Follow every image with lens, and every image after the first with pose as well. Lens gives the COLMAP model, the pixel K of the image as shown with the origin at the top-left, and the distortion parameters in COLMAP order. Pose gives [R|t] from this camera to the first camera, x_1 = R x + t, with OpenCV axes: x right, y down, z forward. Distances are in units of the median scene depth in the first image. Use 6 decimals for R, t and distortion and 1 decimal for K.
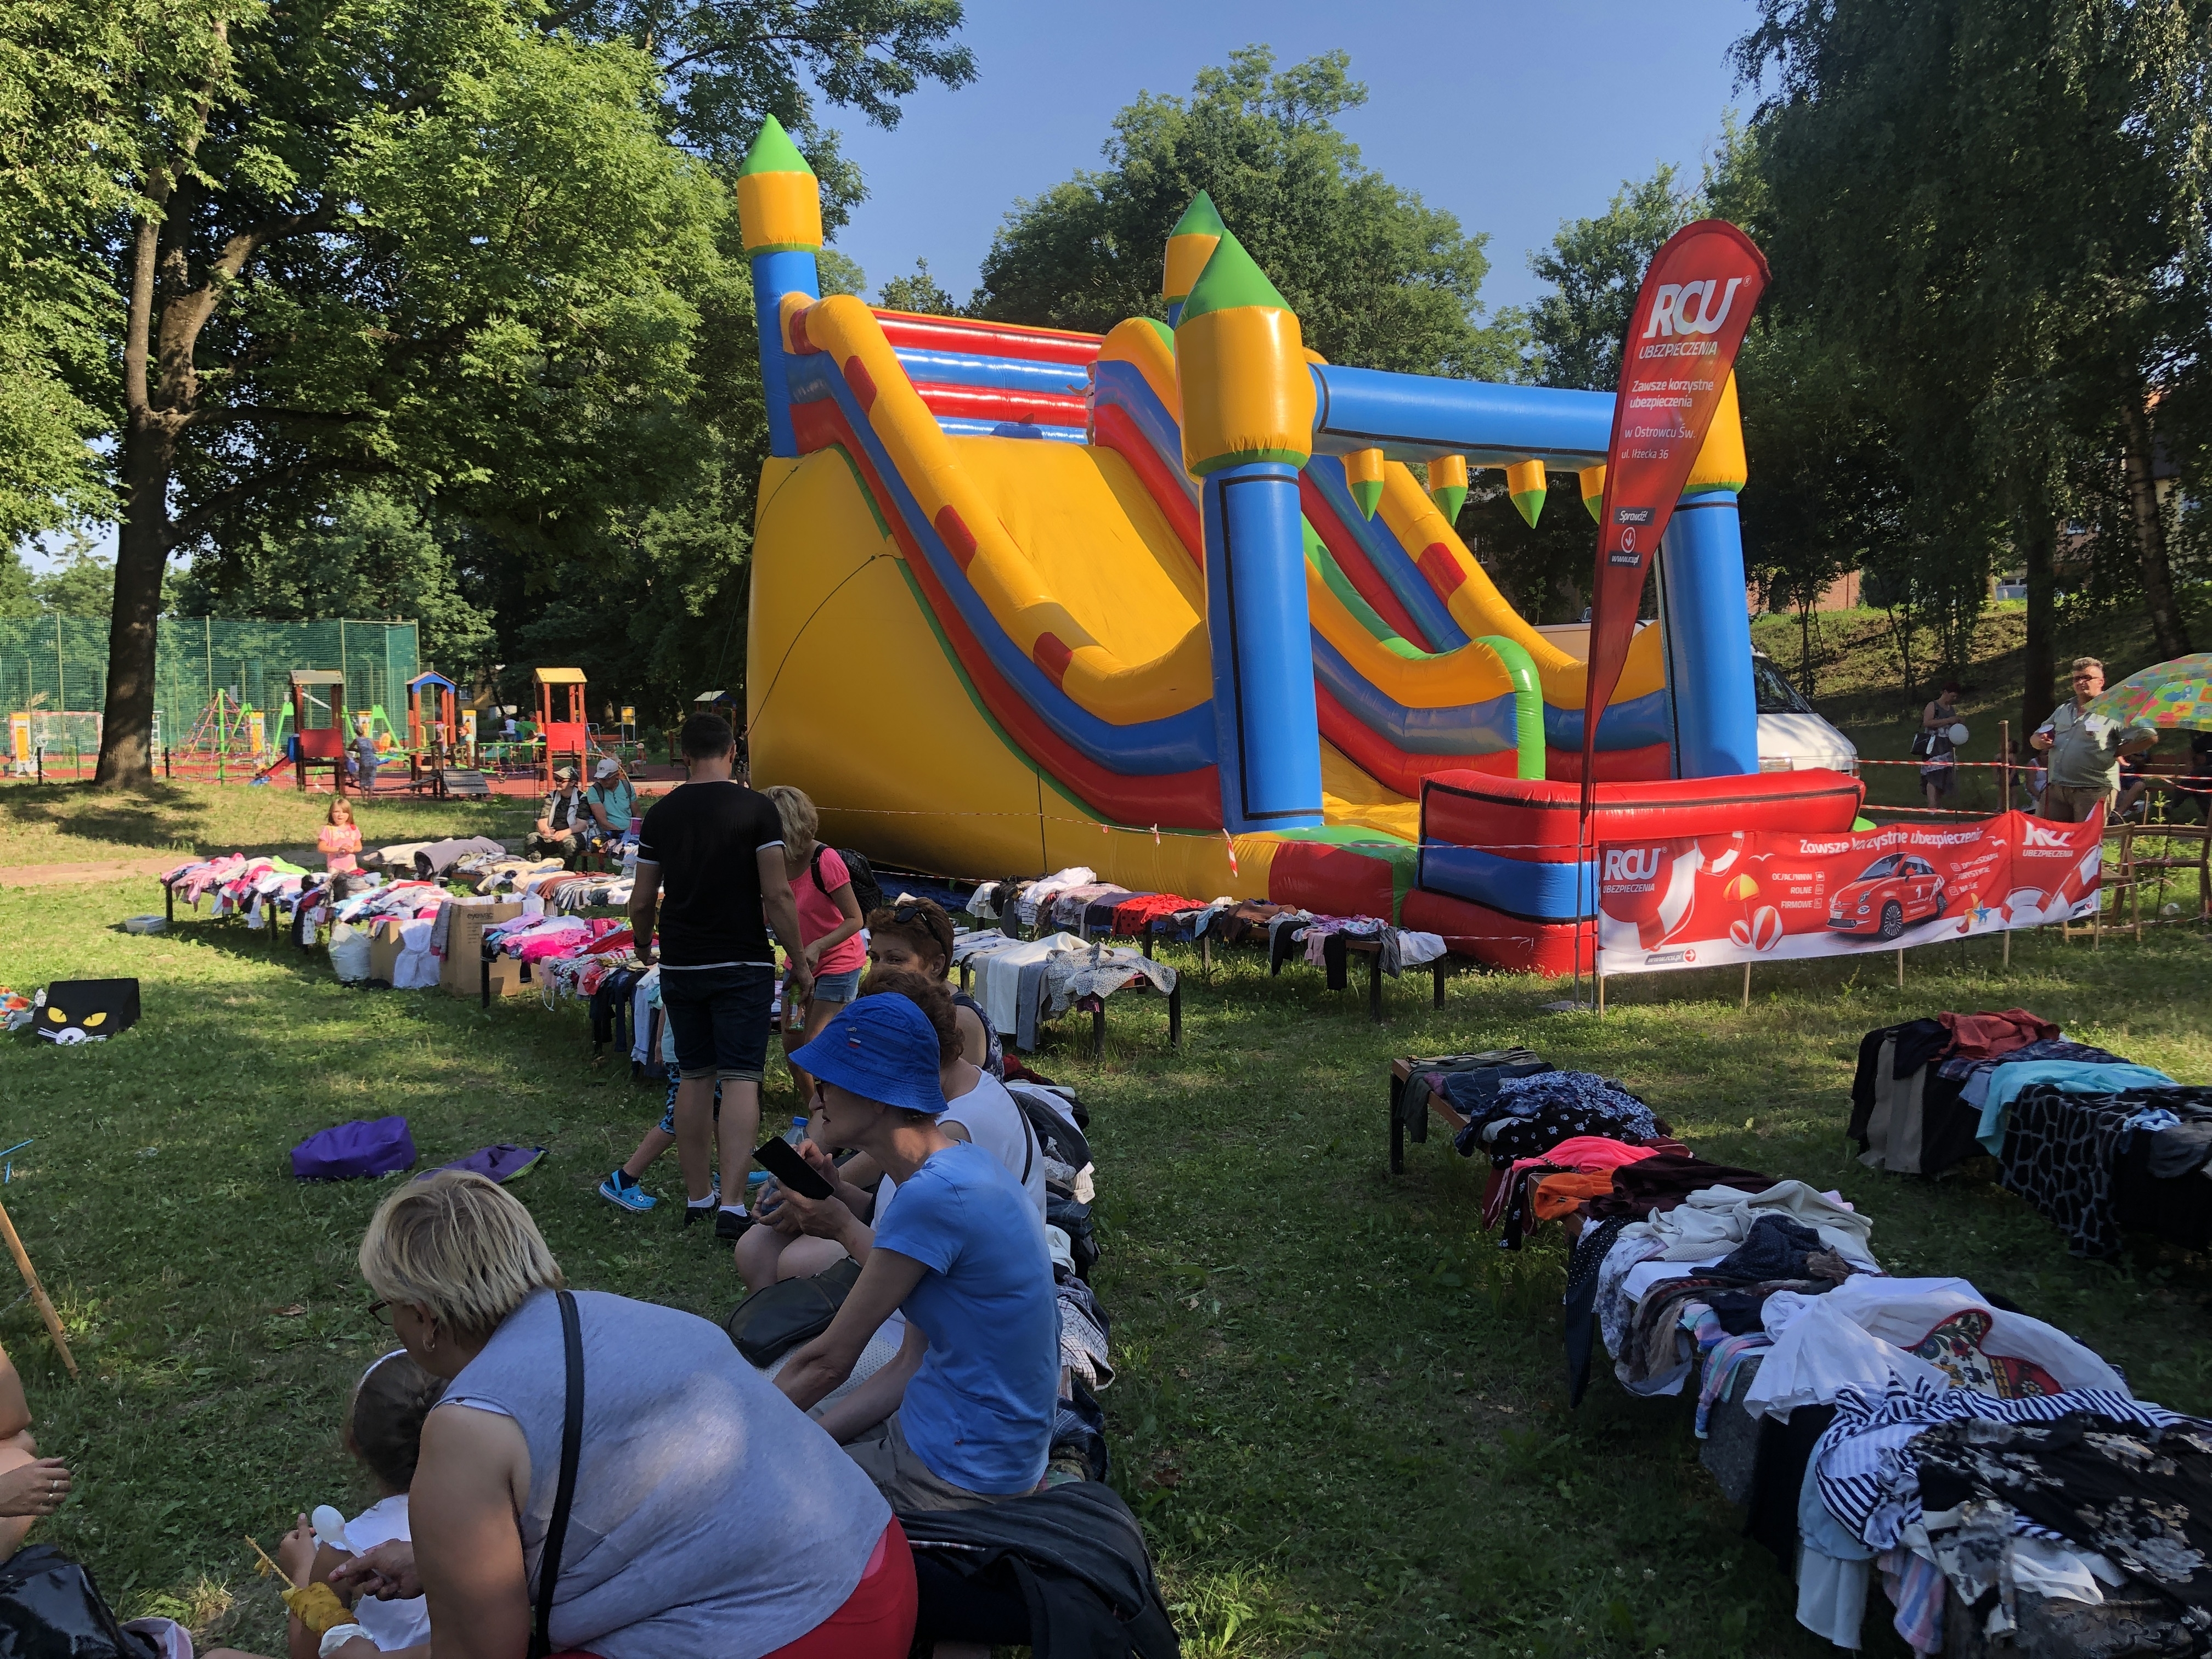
lens RADIAL K [[1768.2, 0, 1074.4], [0, 1768.2, 814.1], [0, 0, 1]] dist [0.002984, 0.001784]
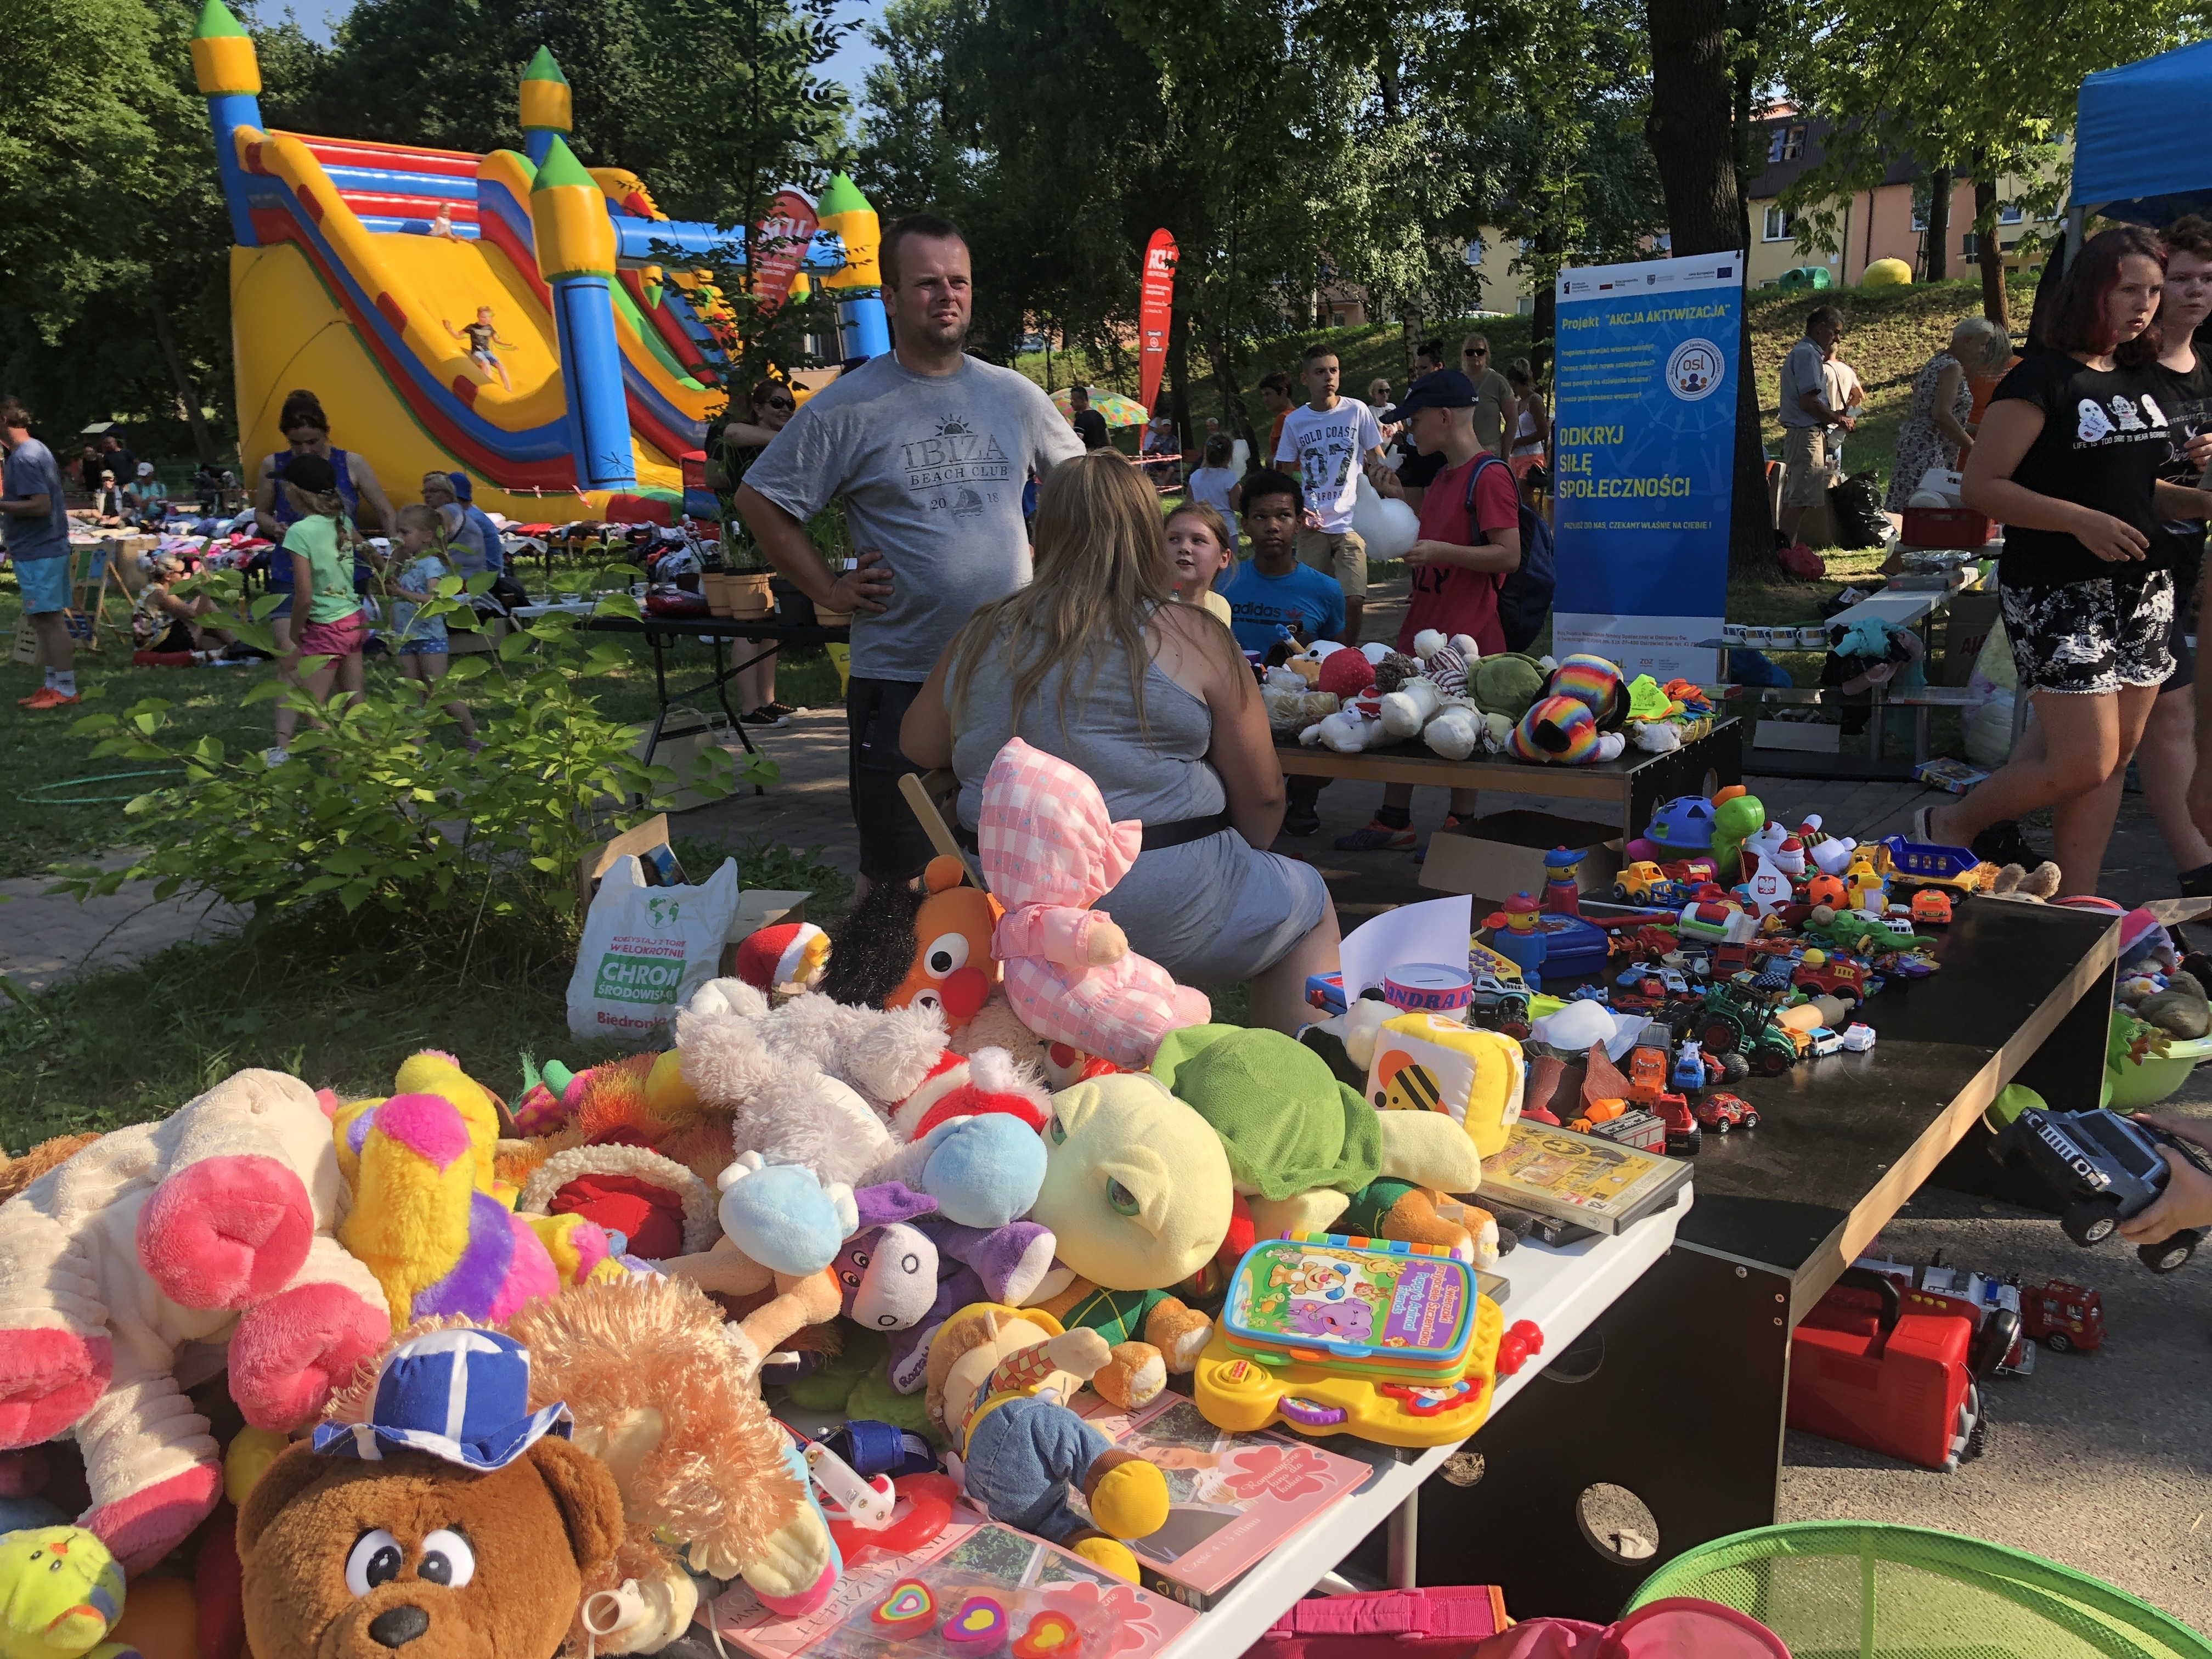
lens RADIAL K [[1753.4, 0, 1108.5], [0, 1753.4, 765.3], [0, 0, 1]] dist [-0.003978, -0.004118]
pose [[0.940519, -0.076852, 0.330936, -0.009384], [0.034422, 0.990623, 0.132220, 0.036141], [-0.337994, -0.112963, 0.934344, -0.450888]]
